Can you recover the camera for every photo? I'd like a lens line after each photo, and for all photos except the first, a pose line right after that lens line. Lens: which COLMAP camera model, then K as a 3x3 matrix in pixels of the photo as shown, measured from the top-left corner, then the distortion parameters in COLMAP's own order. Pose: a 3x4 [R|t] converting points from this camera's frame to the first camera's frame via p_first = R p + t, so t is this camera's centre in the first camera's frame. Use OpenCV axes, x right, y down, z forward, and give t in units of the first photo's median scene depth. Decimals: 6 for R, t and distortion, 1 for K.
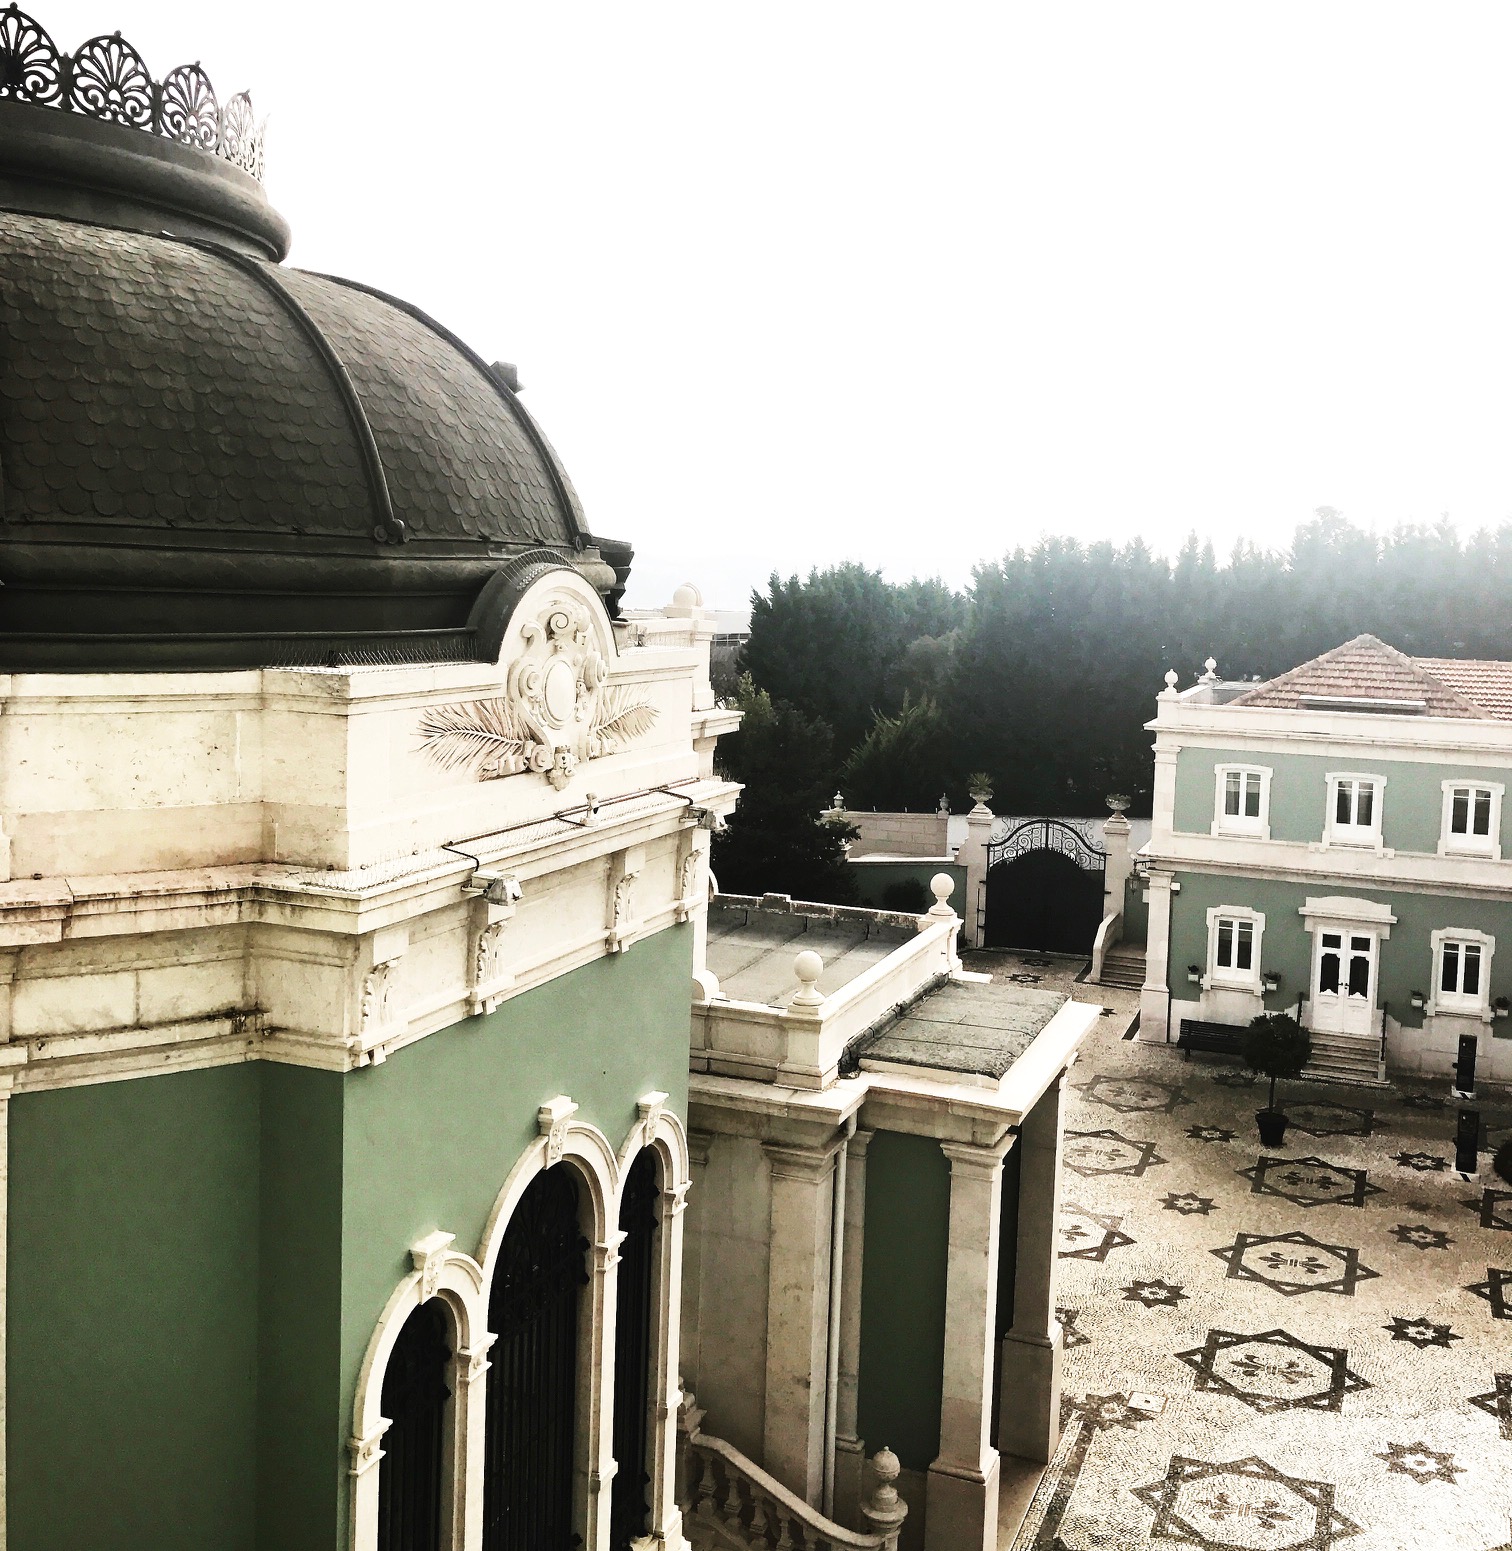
lens RADIAL K [[1590.4, 0, 756.0], [0, 1590.4, 775.5], [0, 0, 1]] dist [0.198628, -0.619435]
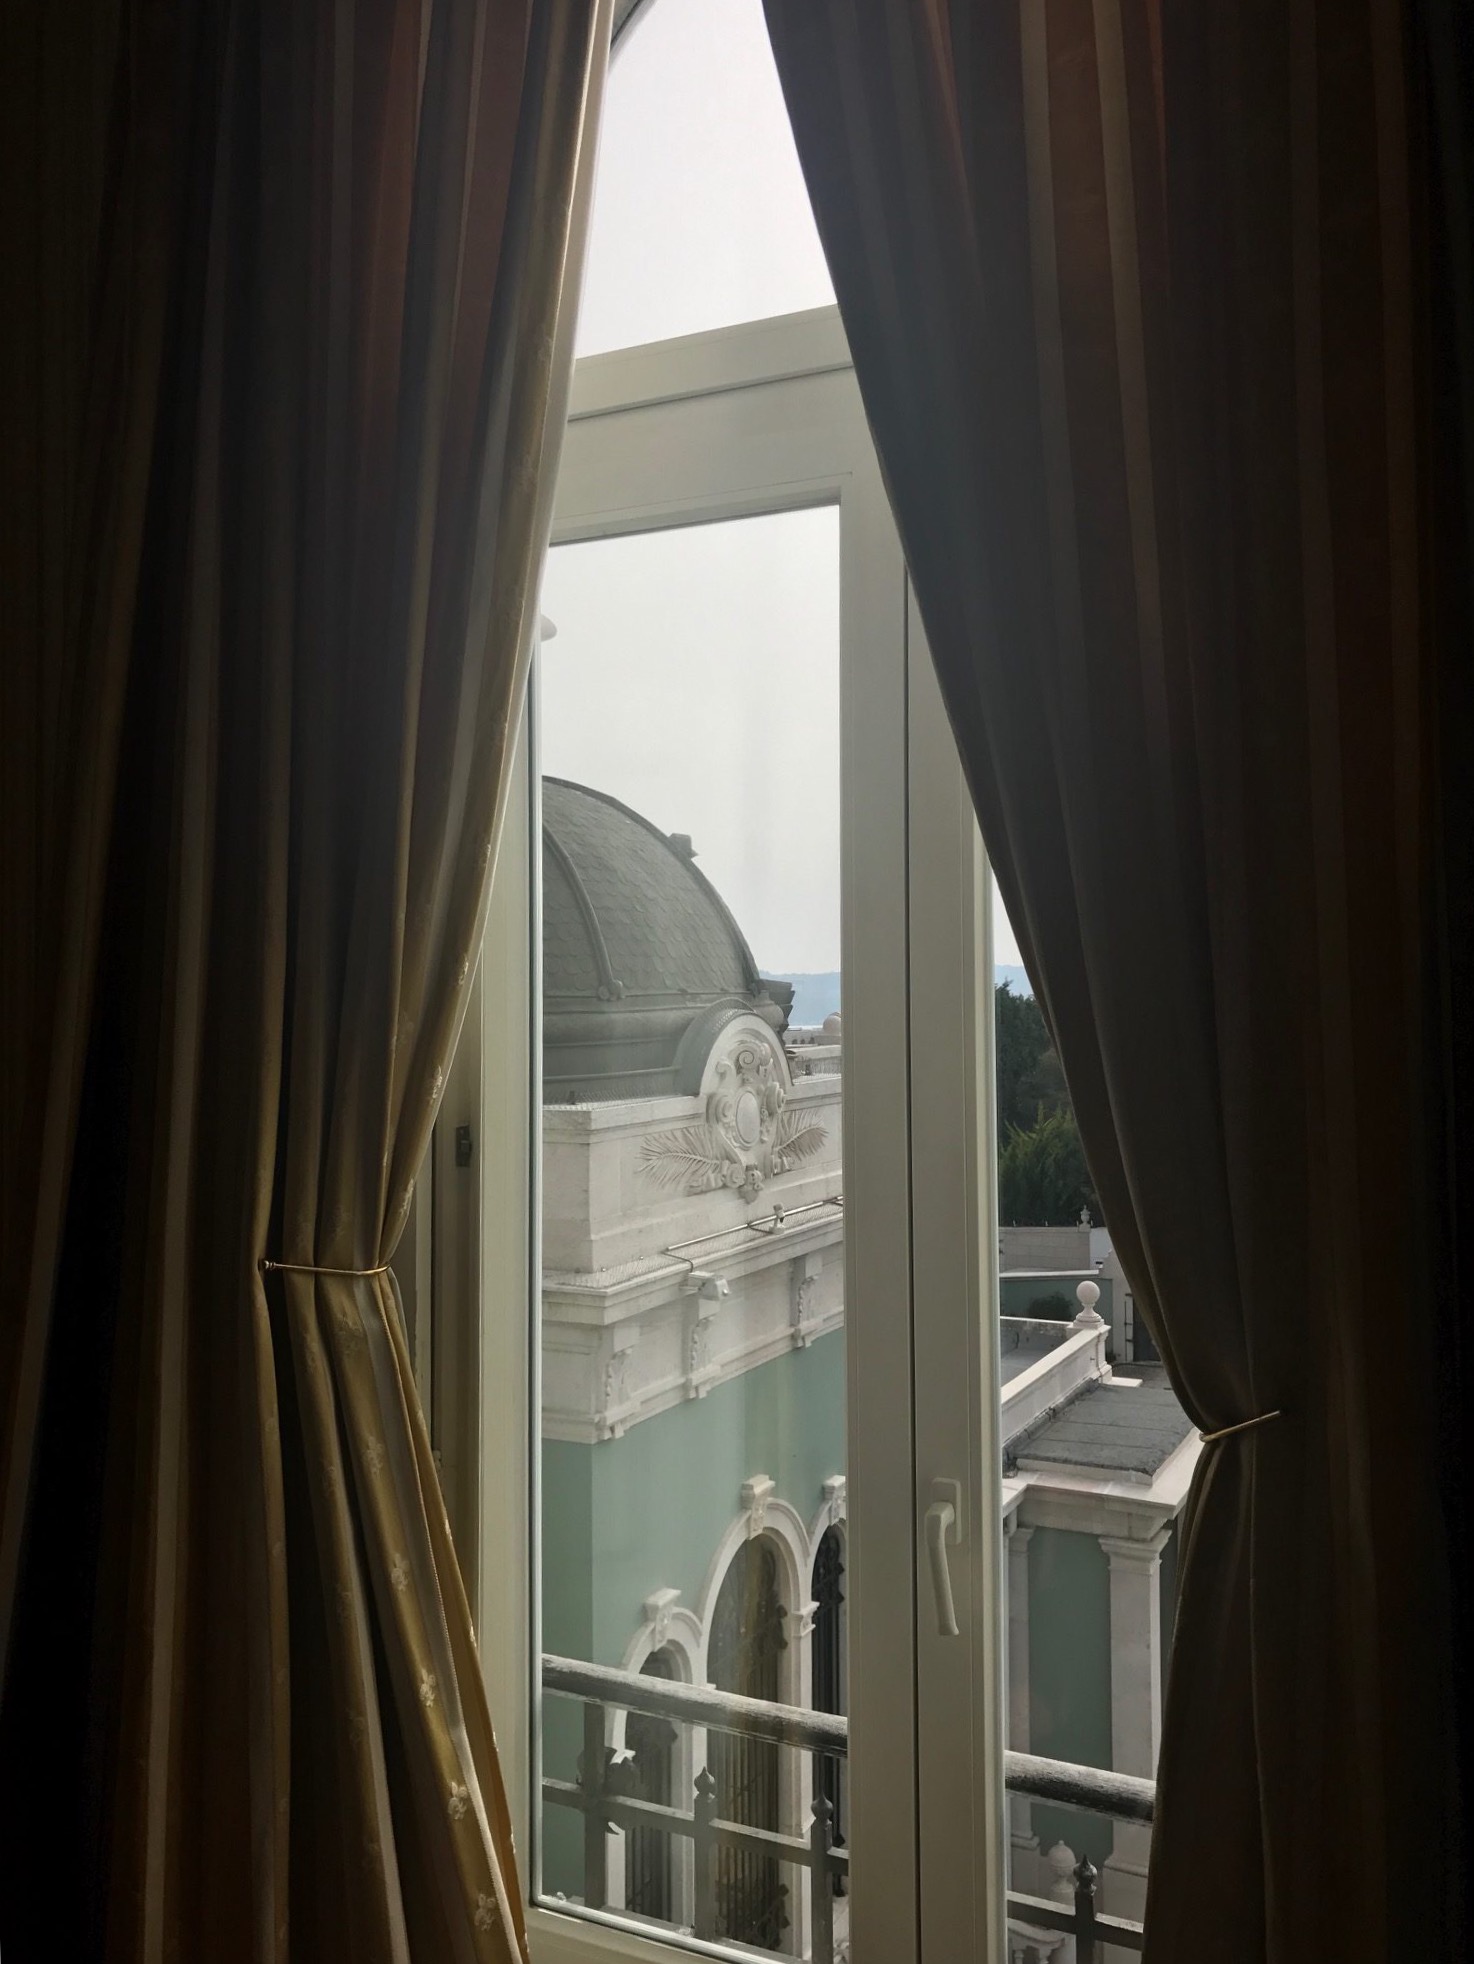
lens RADIAL K [[1610.6, 0, 815.1], [0, 1610.6, 986.0], [0, 0, 1]] dist [-0.000805, -0.000673]
pose [[0.998368, -0.038791, -0.041907, -0.021487], [0.033044, 0.990959, -0.130034, 0.006615], [0.046572, 0.128437, 0.990623, -0.174337]]
